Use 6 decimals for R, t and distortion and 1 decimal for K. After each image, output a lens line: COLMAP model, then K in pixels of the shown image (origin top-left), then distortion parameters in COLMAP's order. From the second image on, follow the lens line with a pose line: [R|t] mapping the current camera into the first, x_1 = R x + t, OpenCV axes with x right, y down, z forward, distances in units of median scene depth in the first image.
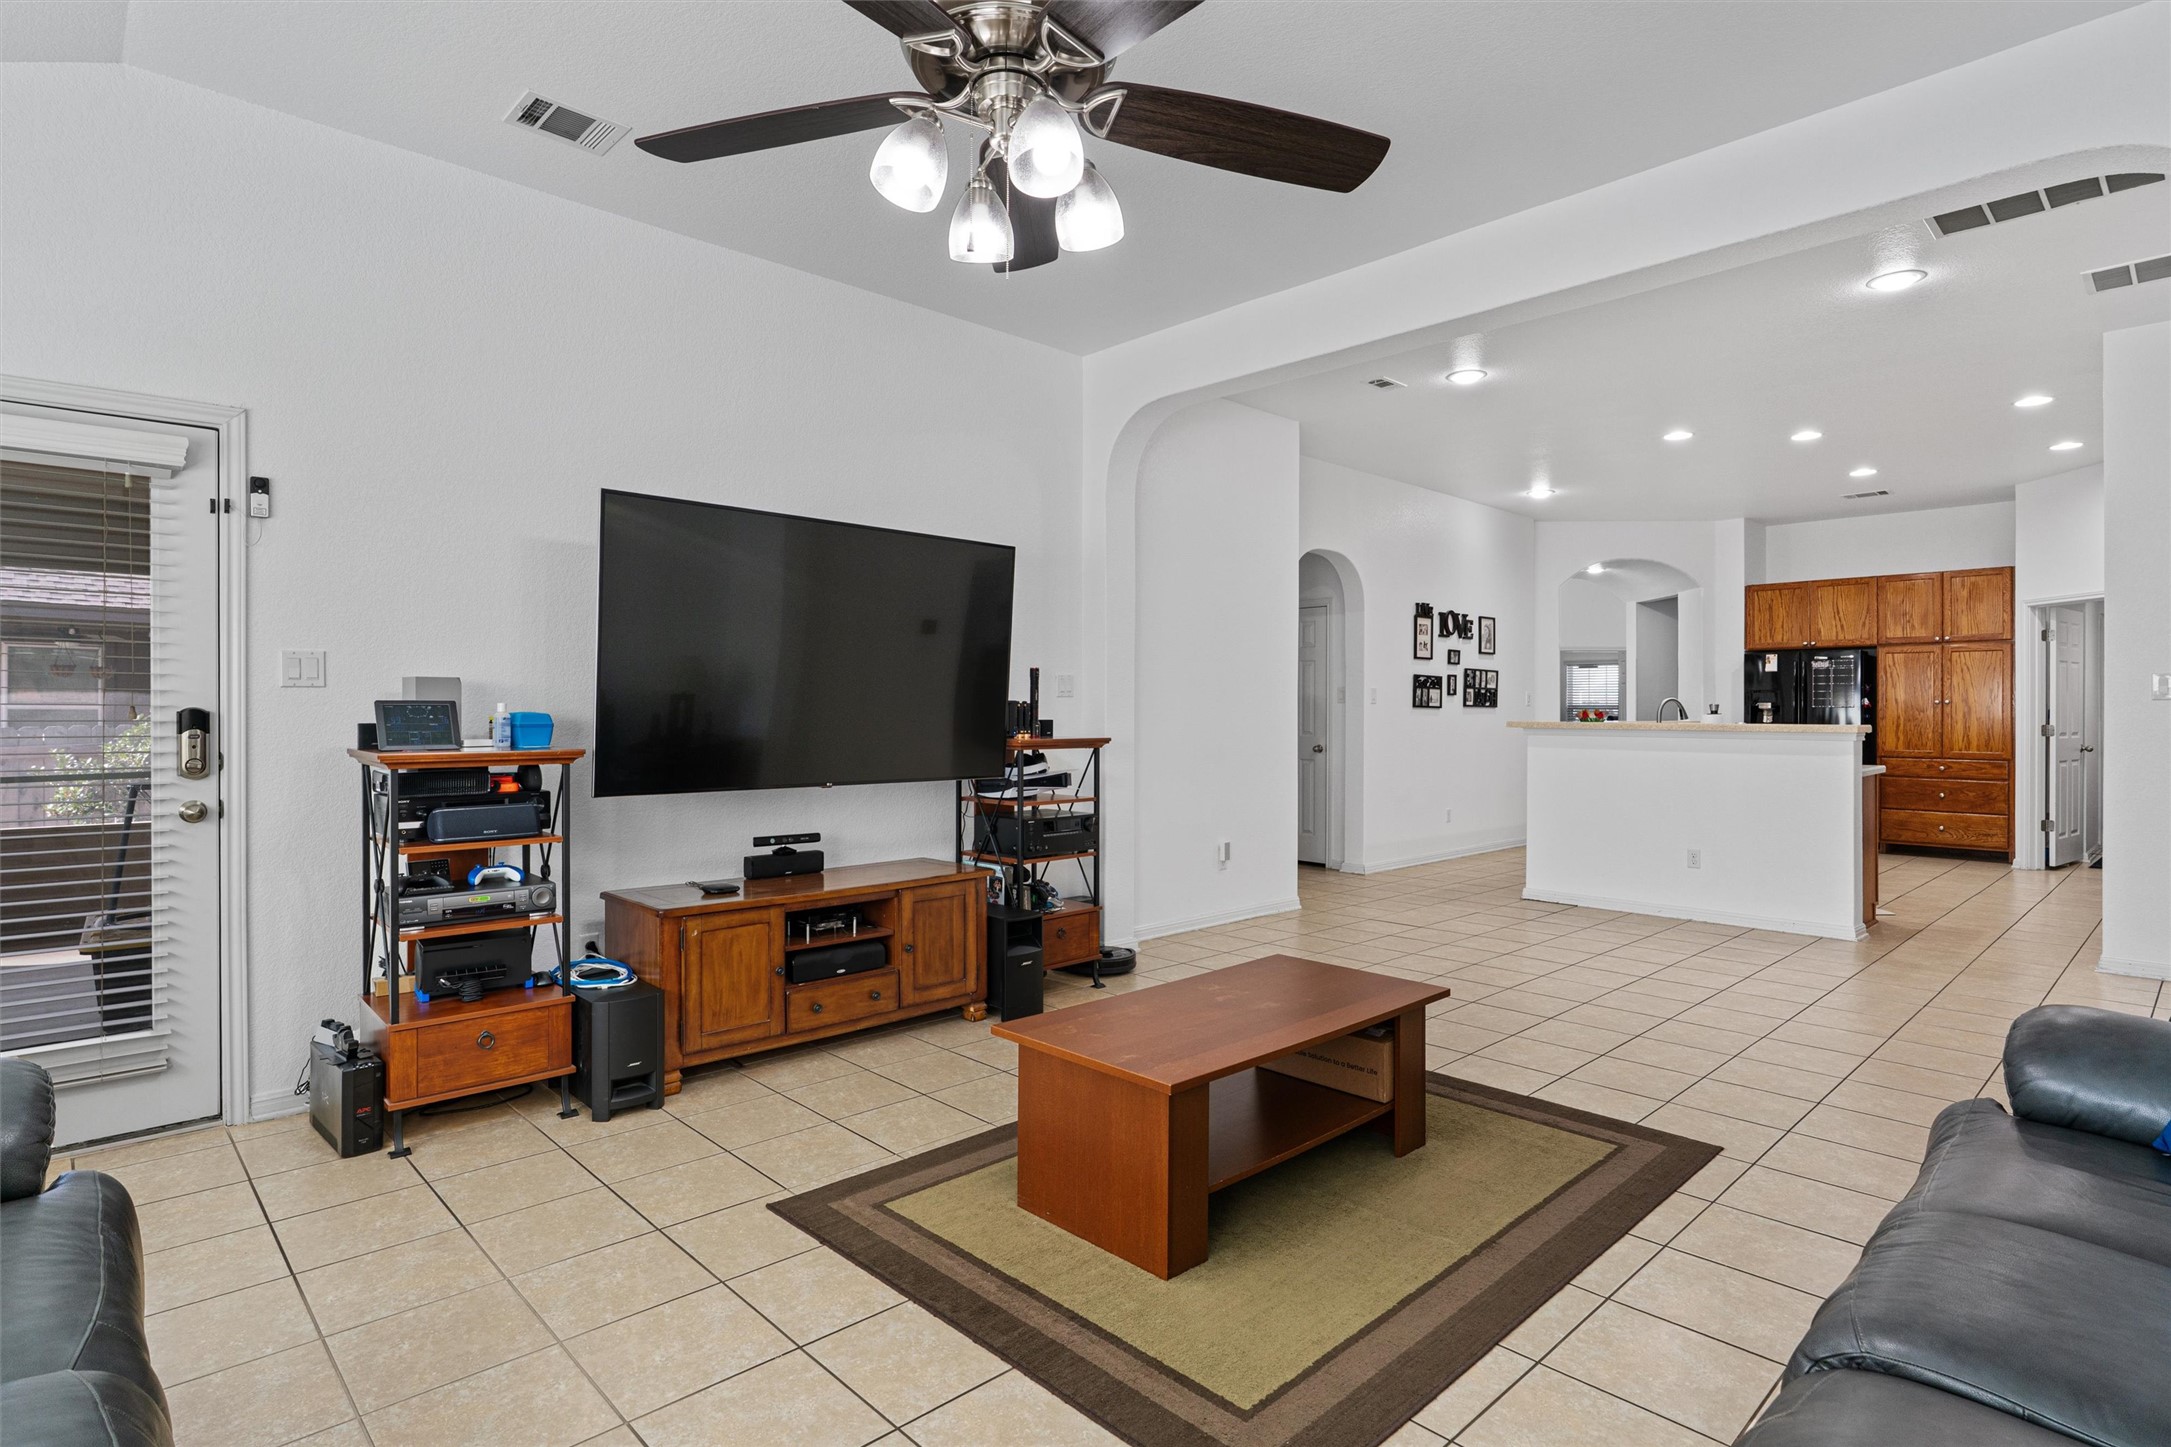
lens RADIAL K [[1094.7, 0, 1082.5], [0, 1094.7, 708.4], [0, 0, 1]] dist [-0.011257, 0.000202]
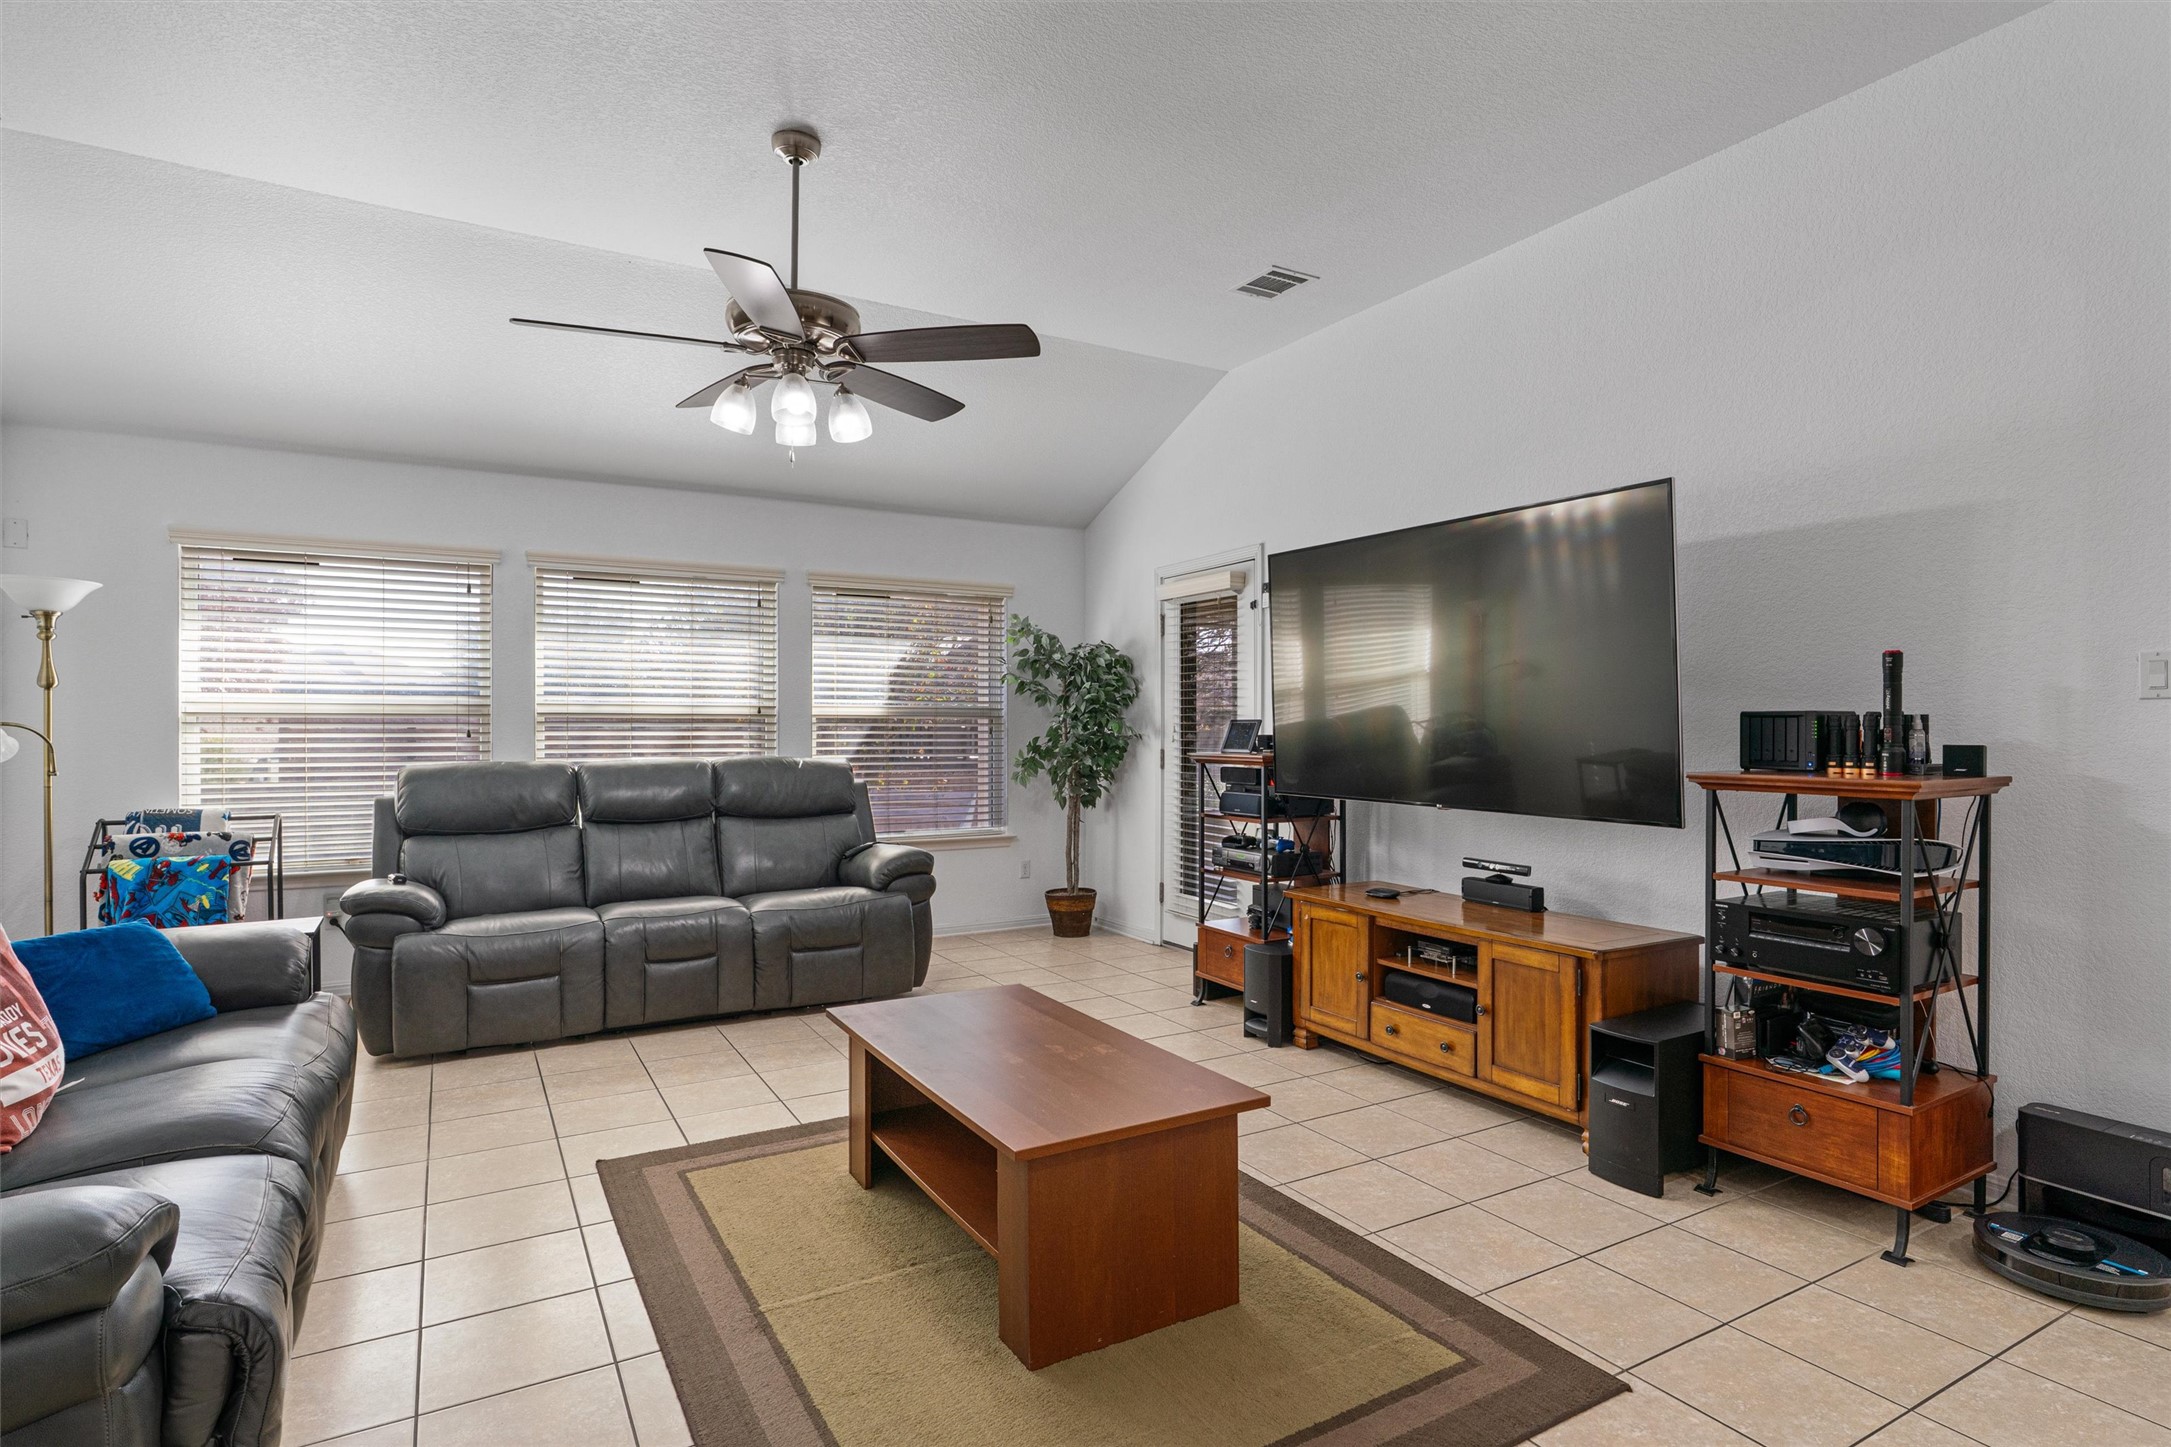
lens RADIAL K [[1094.7, 0, 1086.9], [0, 1094.7, 723.4], [0, 0, 1]] dist [-0.011257, 0.000202]
pose [[-0.217287, -0.007186, -0.976081, 0.742409], [-0.005206, 0.999967, -0.006203, 0.007607], [0.976094, 0.003733, -0.217318, 0.911211]]
